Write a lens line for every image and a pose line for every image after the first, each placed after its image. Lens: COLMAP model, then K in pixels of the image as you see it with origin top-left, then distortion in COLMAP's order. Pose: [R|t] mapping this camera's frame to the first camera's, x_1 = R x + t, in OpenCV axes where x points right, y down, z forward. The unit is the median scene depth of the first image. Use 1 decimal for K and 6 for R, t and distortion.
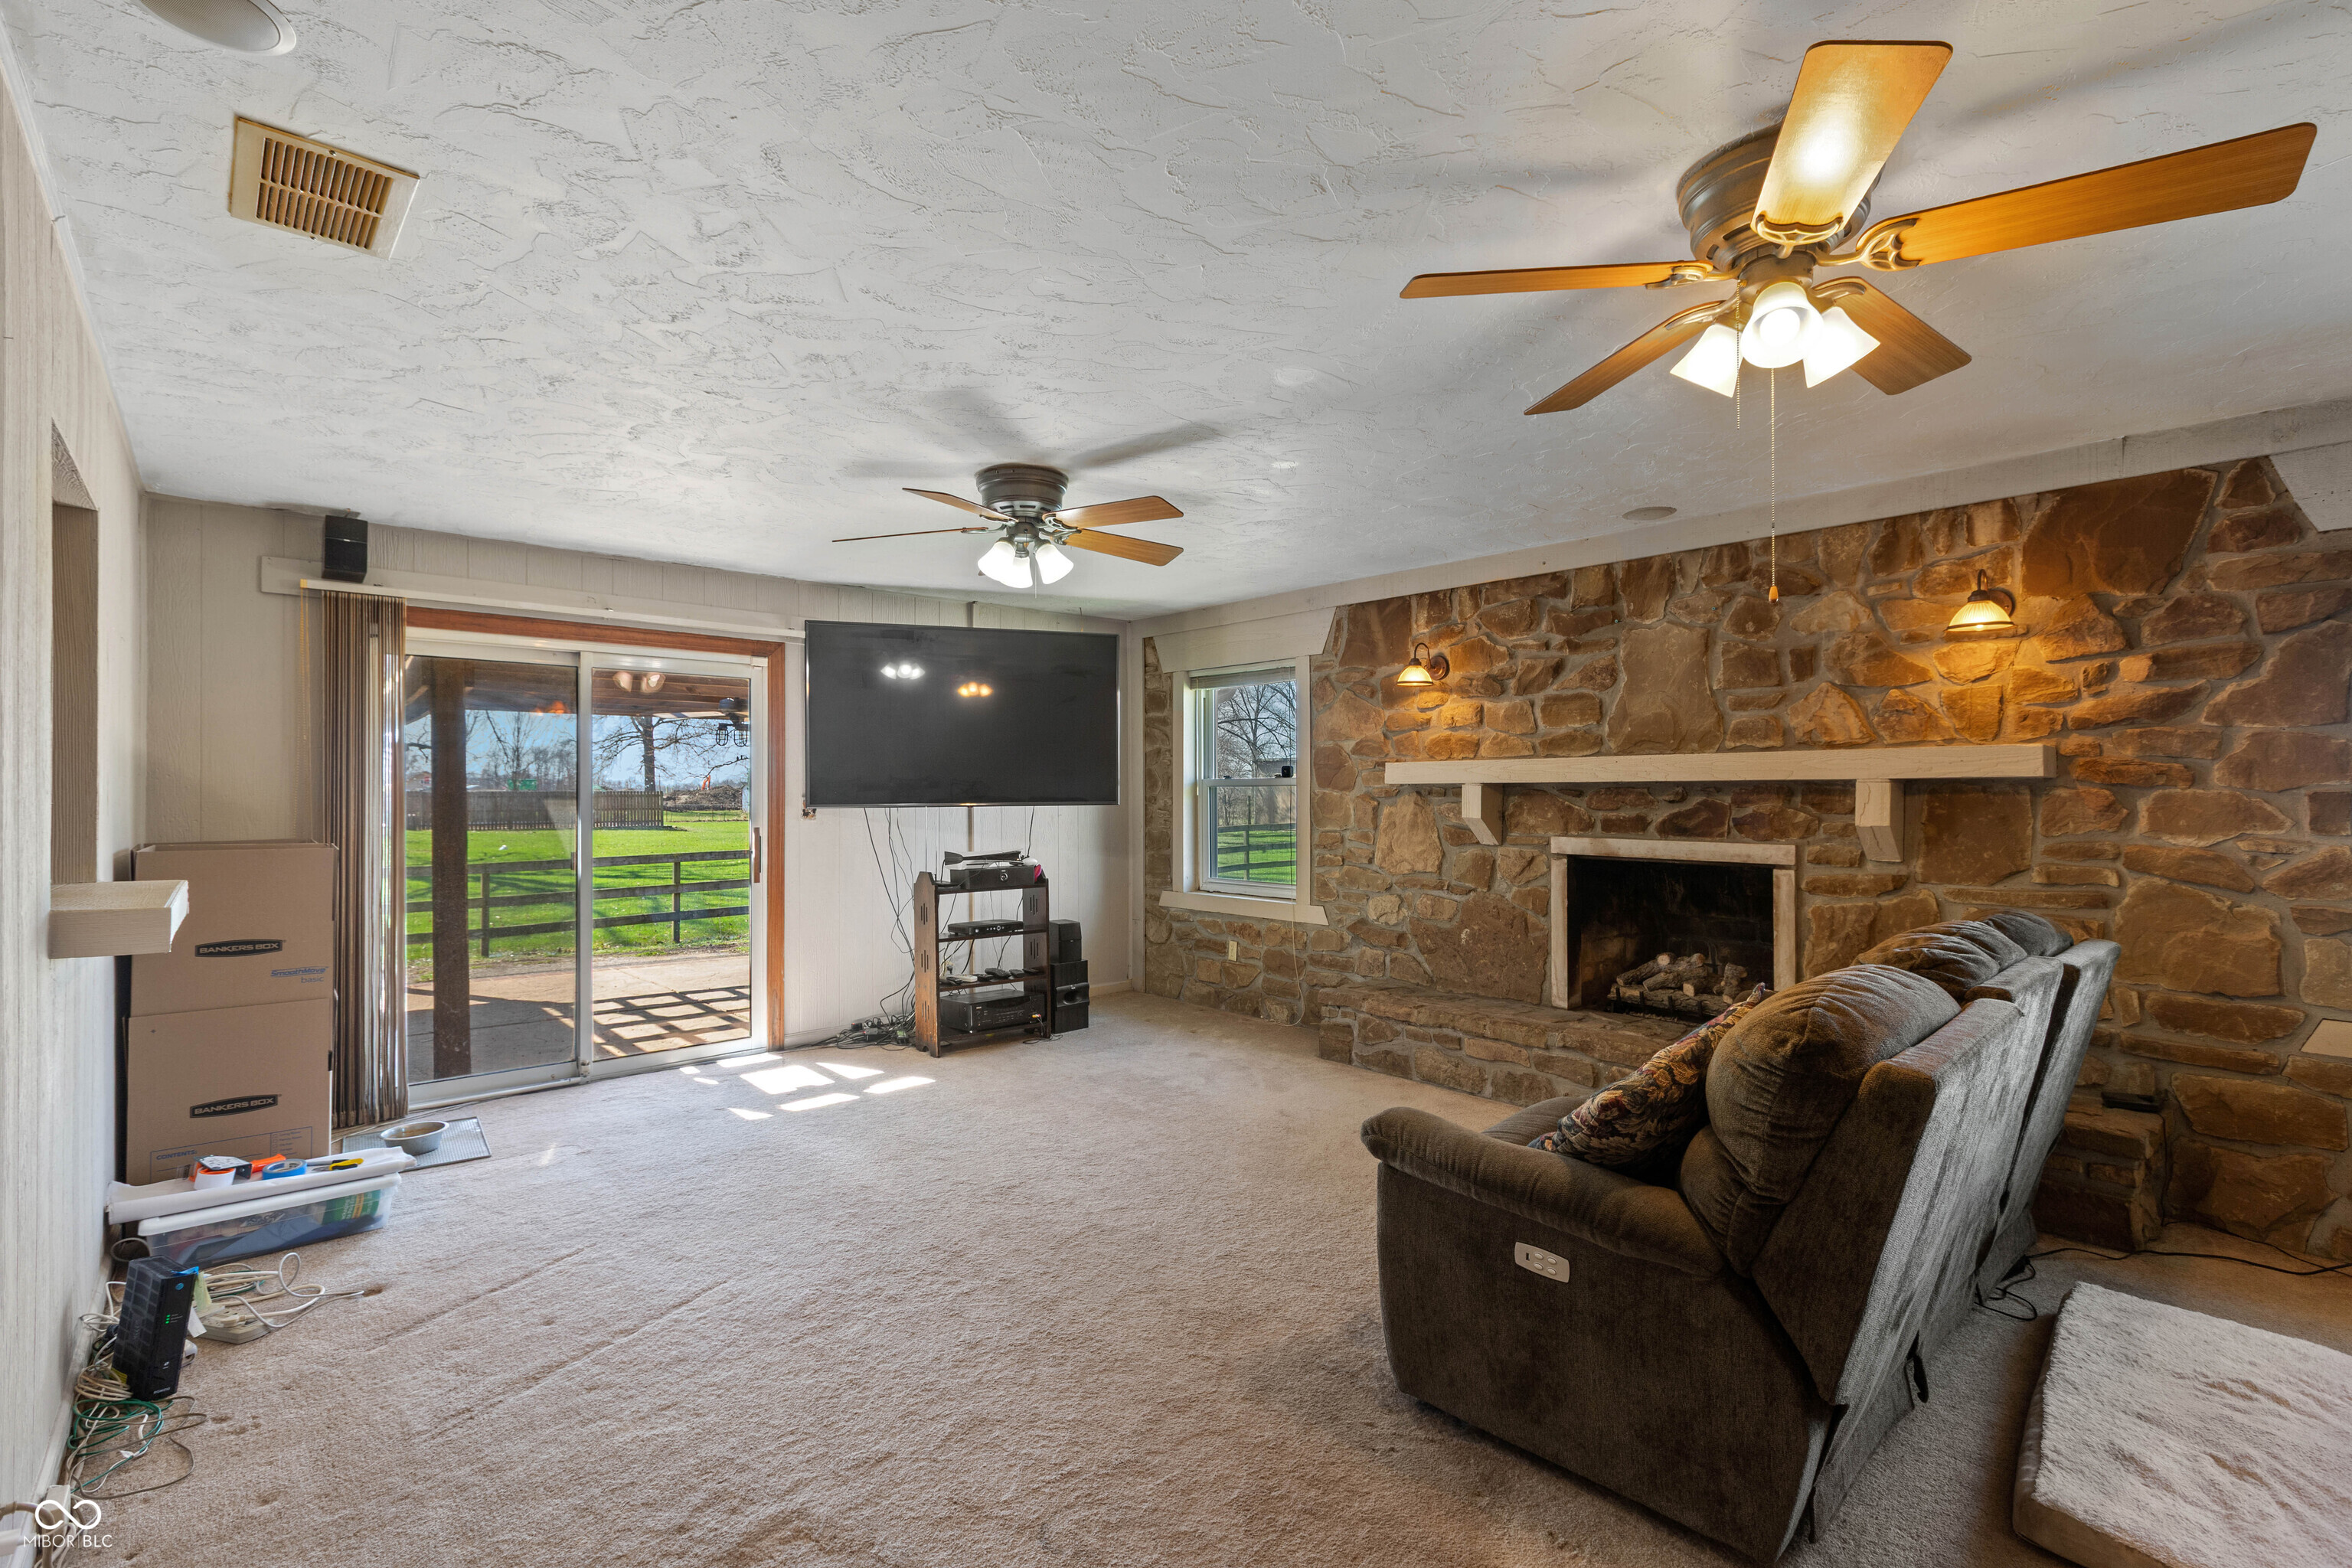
lens RADIAL K [[1073.3, 0, 1160.4], [0, 1073.3, 783.0], [0, 0, 1]] dist [0.005961, -0.001811]
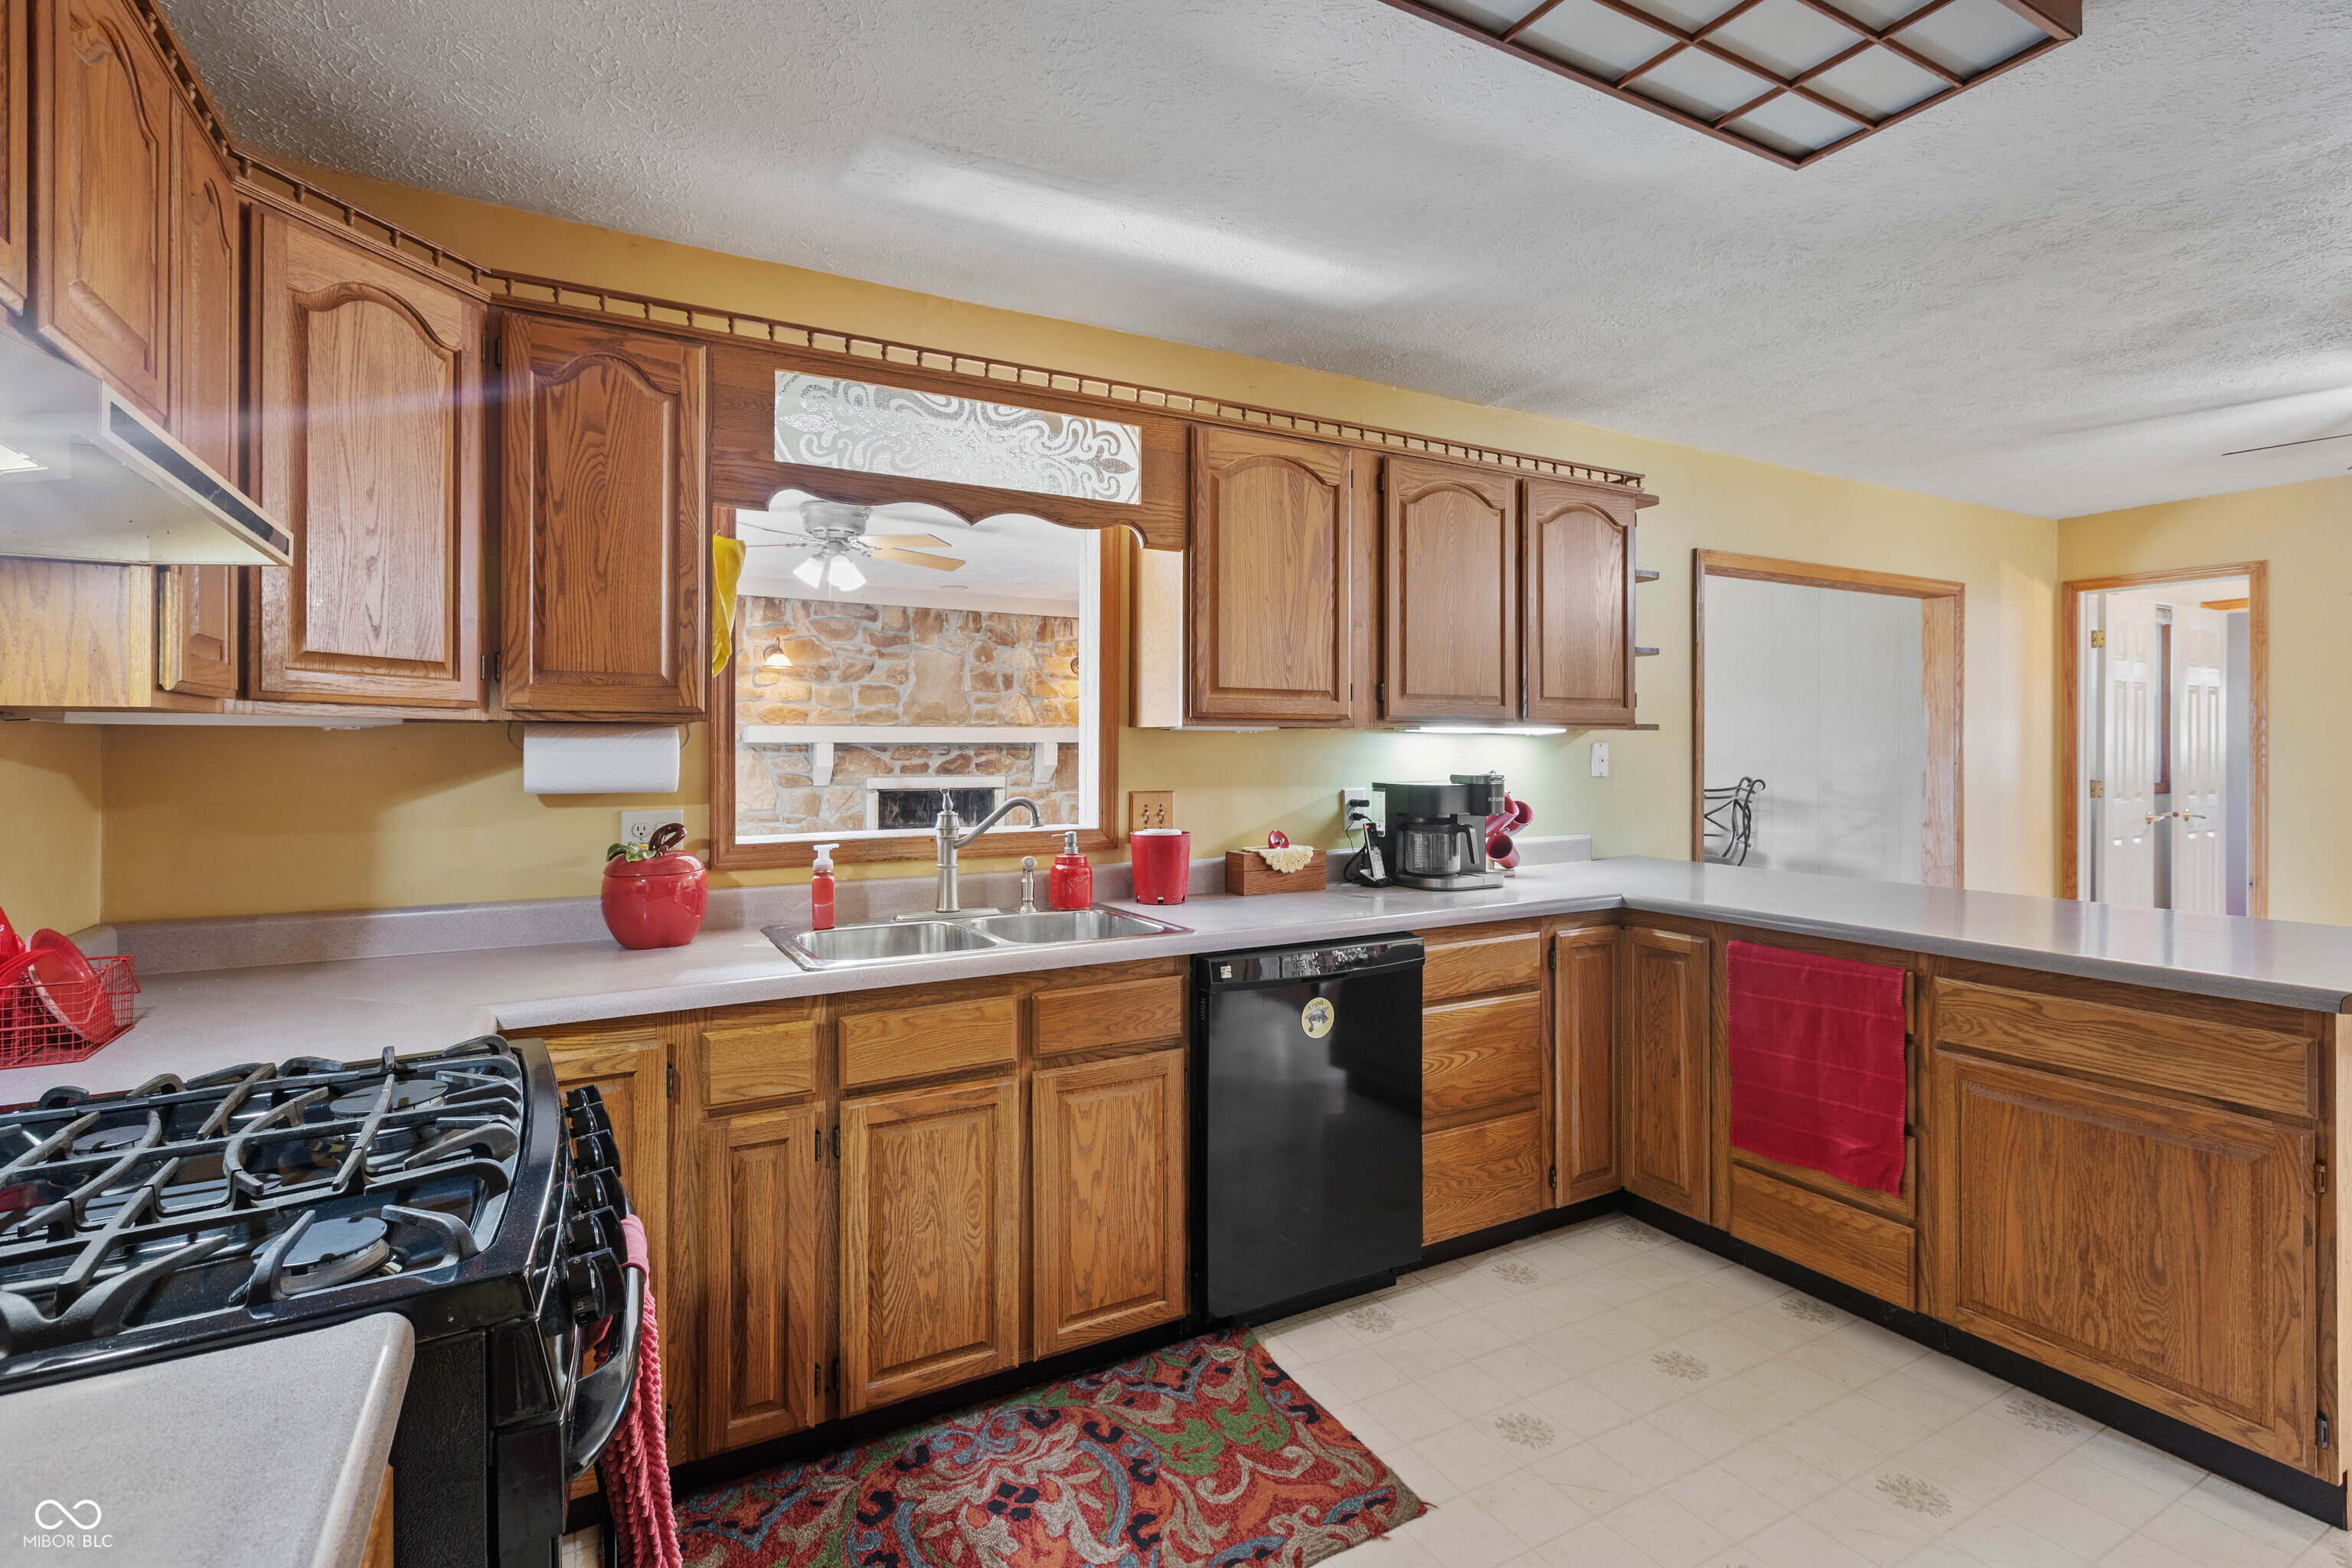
lens RADIAL K [[1073.3, 0, 1162.3], [0, 1073.3, 734.1], [0, 0, 1]] dist [0.005961, -0.001811]
pose [[0.216917, 0.016377, 0.976053, -1.101834], [-0.006359, 0.999862, -0.015363, 0.009344], [-0.976169, -0.002874, 0.216991, 0.282517]]
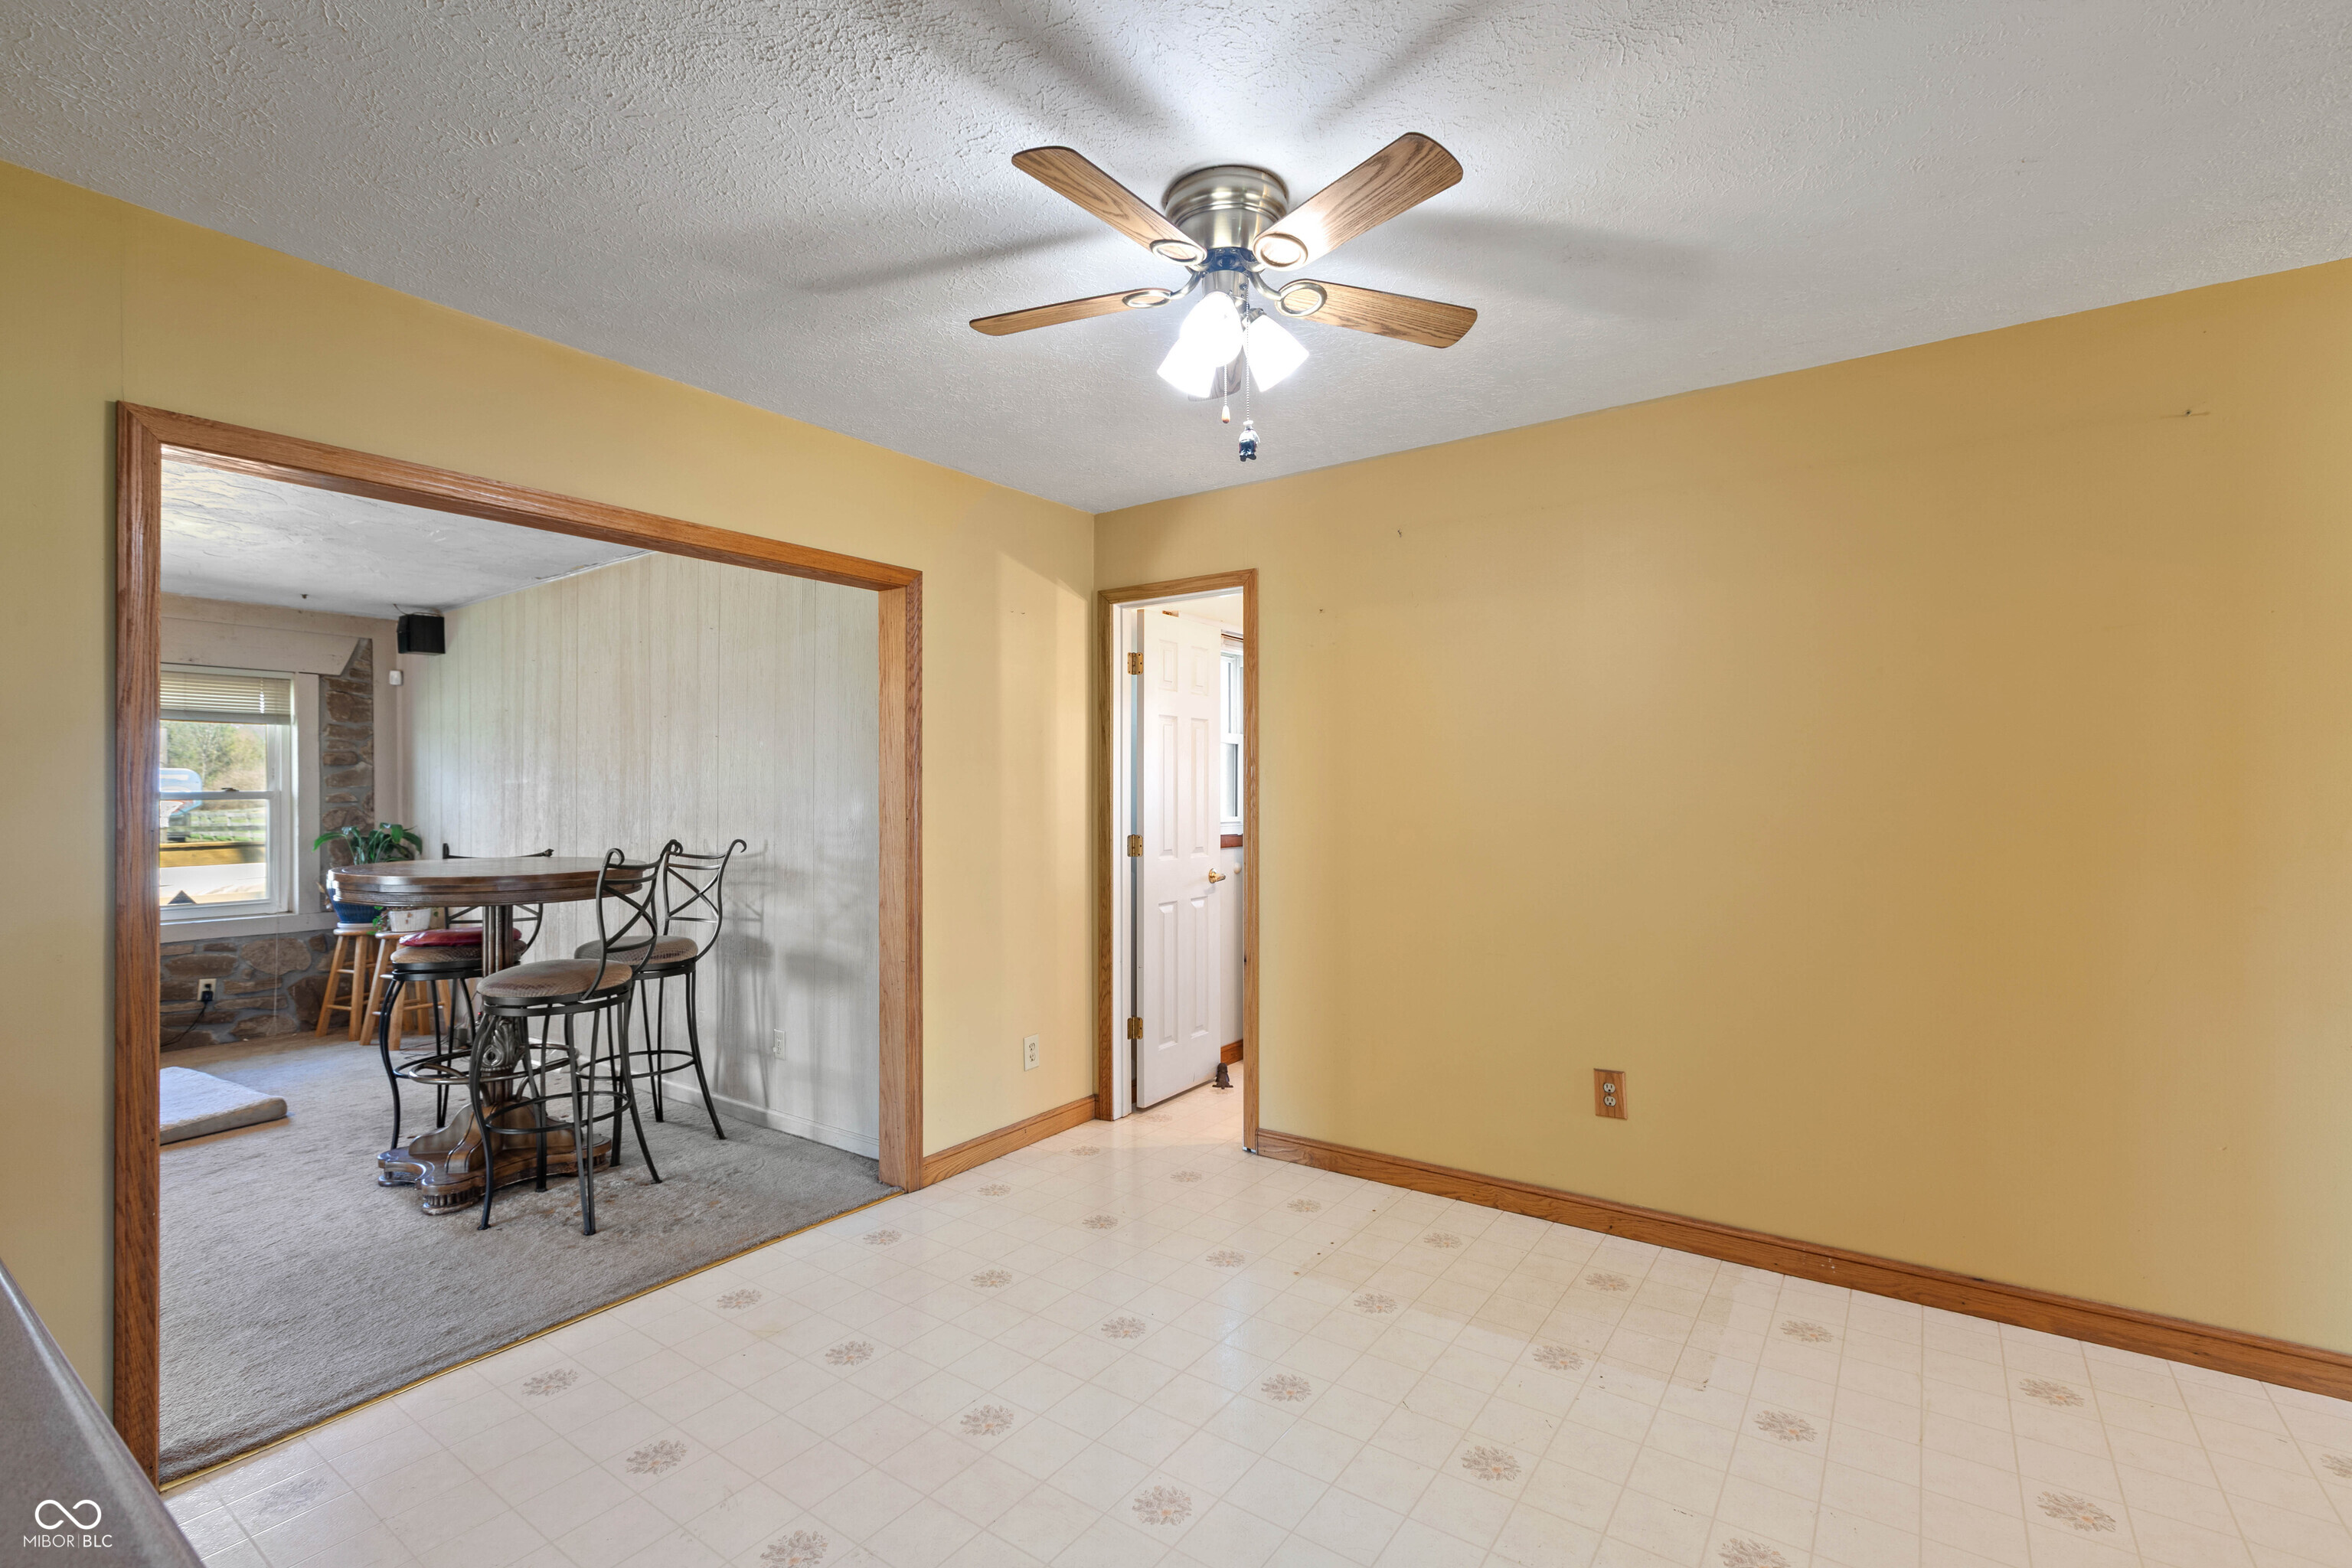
lens RADIAL K [[1073.3, 0, 1151.8], [0, 1073.3, 767.2], [0, 0, 1]] dist [0.005961, -0.001811]
pose [[-0.224687, 0.029290, 0.973991, -0.669942], [0.000939, 0.999554, -0.029842, 0.002954], [-0.974431, -0.005790, -0.224614, -0.263642]]
